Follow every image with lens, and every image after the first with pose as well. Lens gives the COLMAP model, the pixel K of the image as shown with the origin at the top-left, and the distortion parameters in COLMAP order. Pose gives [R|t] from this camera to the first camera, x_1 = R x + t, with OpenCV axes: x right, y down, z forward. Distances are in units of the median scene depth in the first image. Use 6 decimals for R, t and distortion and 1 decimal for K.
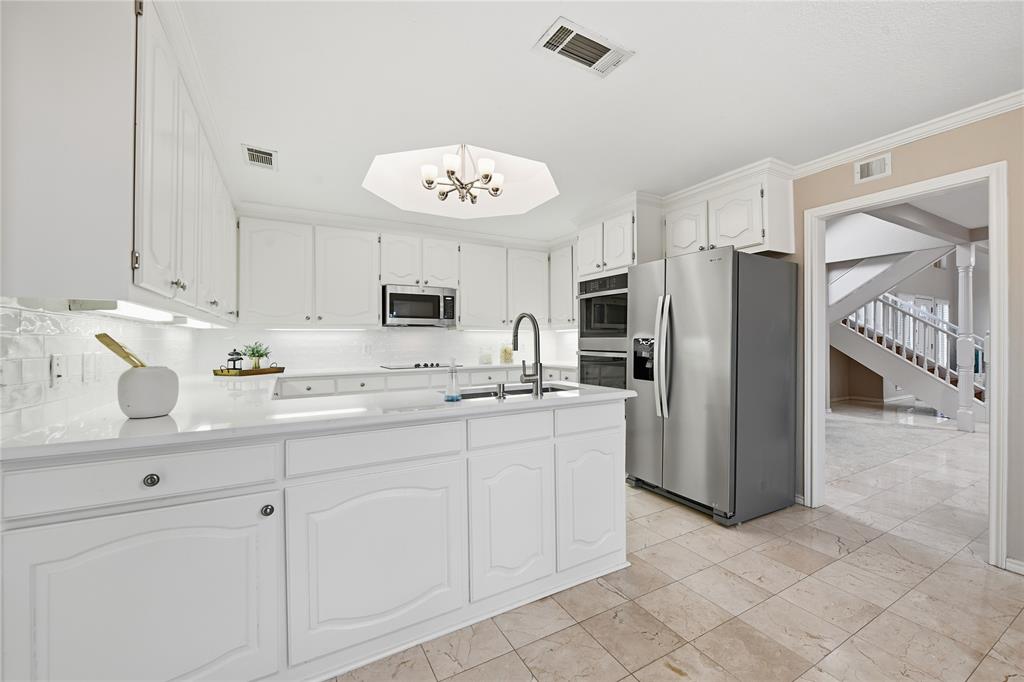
lens RADIAL K [[409.8, 0, 512.4], [0, 409.8, 341.7], [0, 0, 1]] dist [-0.015119, 0.000845]
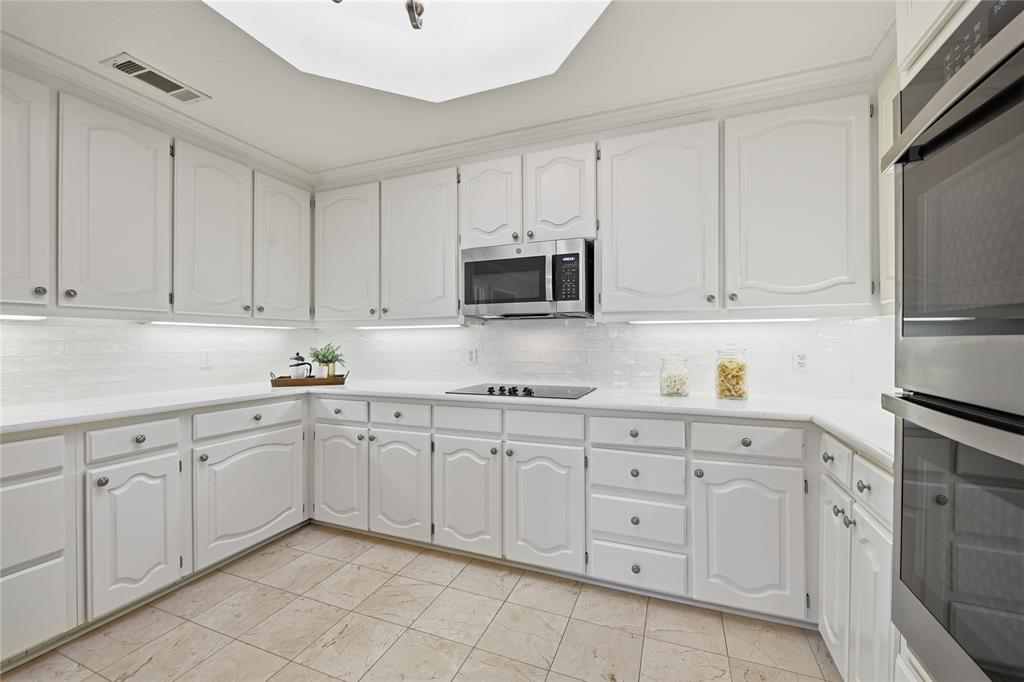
lens RADIAL K [[409.8, 0, 518.8], [0, 409.8, 337.8], [0, 0, 1]] dist [-0.015119, 0.000845]
pose [[0.640401, -0.001066, -0.768040, 0.200947], [-0.002824, 0.999989, -0.003742, -0.008512], [0.768036, 0.004565, 0.640391, 0.677629]]
